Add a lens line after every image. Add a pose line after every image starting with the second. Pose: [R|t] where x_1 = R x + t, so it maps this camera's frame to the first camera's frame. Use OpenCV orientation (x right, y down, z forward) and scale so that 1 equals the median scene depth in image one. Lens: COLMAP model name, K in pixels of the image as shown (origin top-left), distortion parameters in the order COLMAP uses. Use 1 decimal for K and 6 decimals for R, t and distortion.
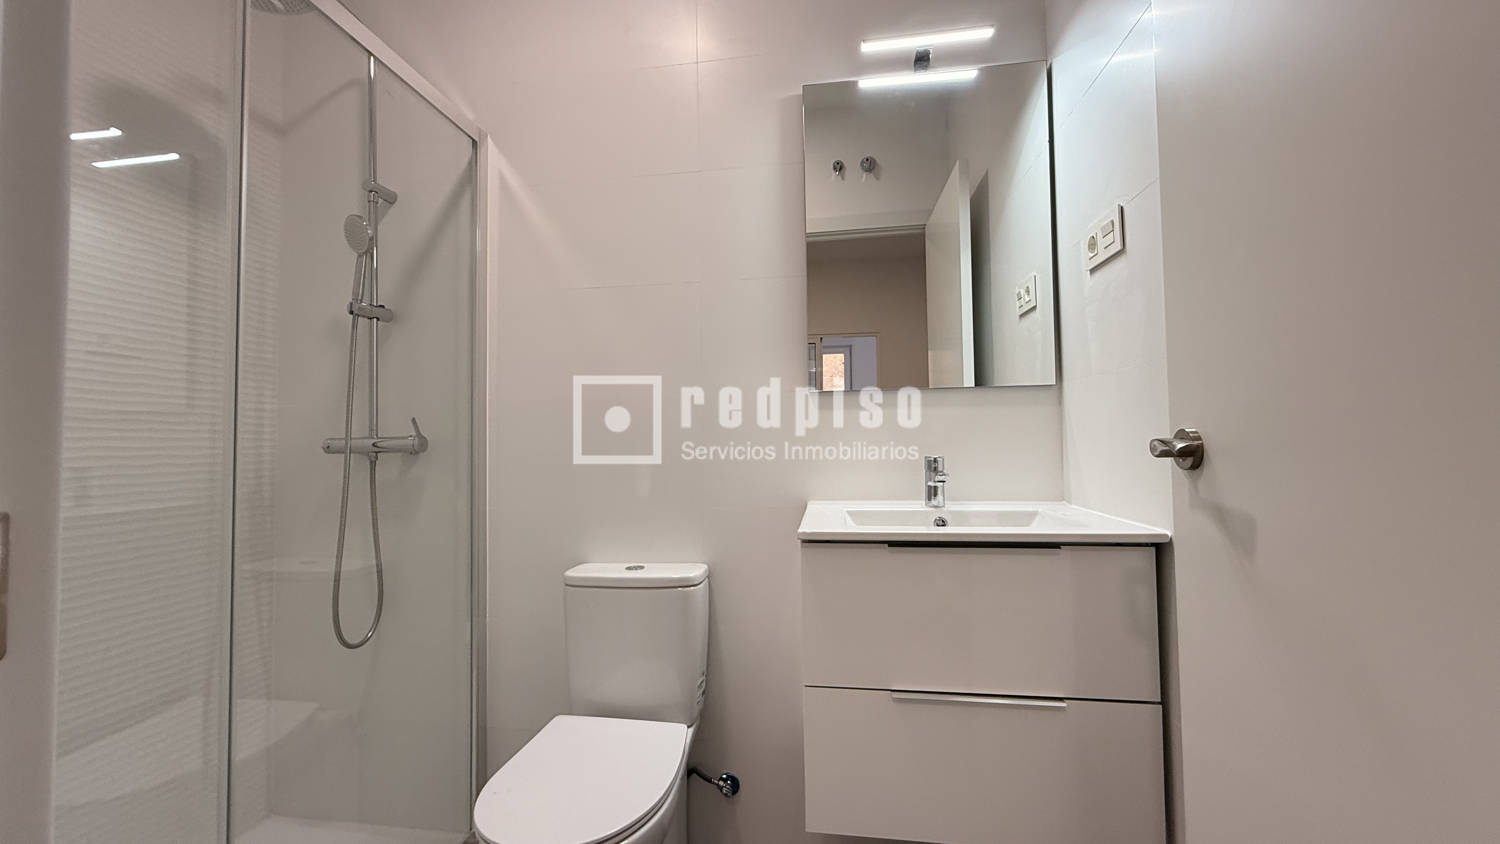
lens RADIAL K [[599.4, 0, 748.6], [0, 599.4, 421.8], [0, 0, 1]] dist [-0.001027, 0.000803]
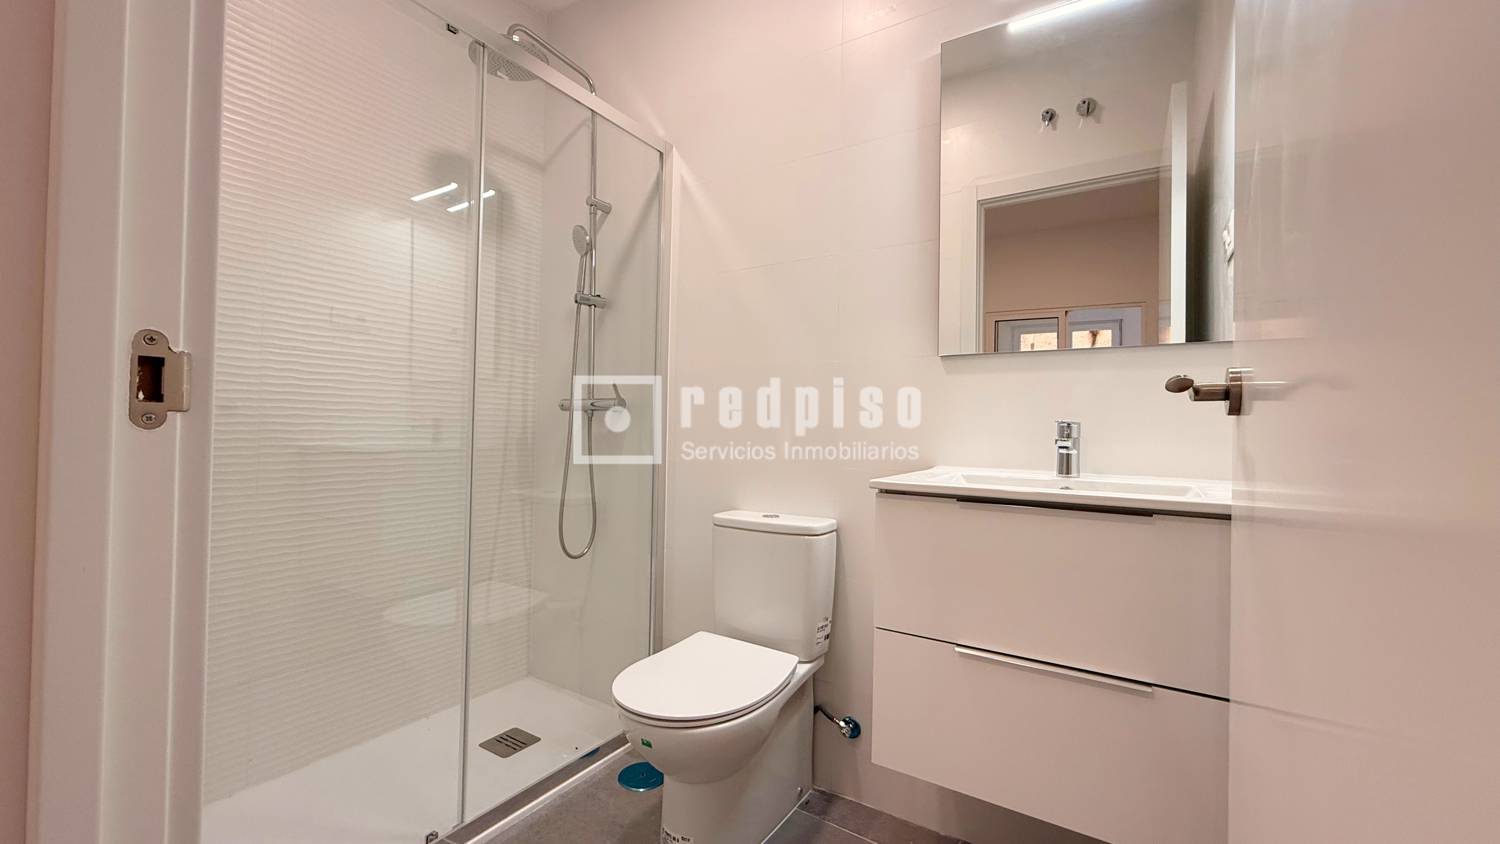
lens RADIAL K [[599.4, 0, 744.9], [0, 599.4, 421.0], [0, 0, 1]] dist [-0.001027, 0.000803]
pose [[0.910798, 0.026954, -0.411972, 0.206971], [-0.018779, 0.999538, 0.023880, 0.037664], [0.412426, -0.014014, 0.910884, -0.034560]]
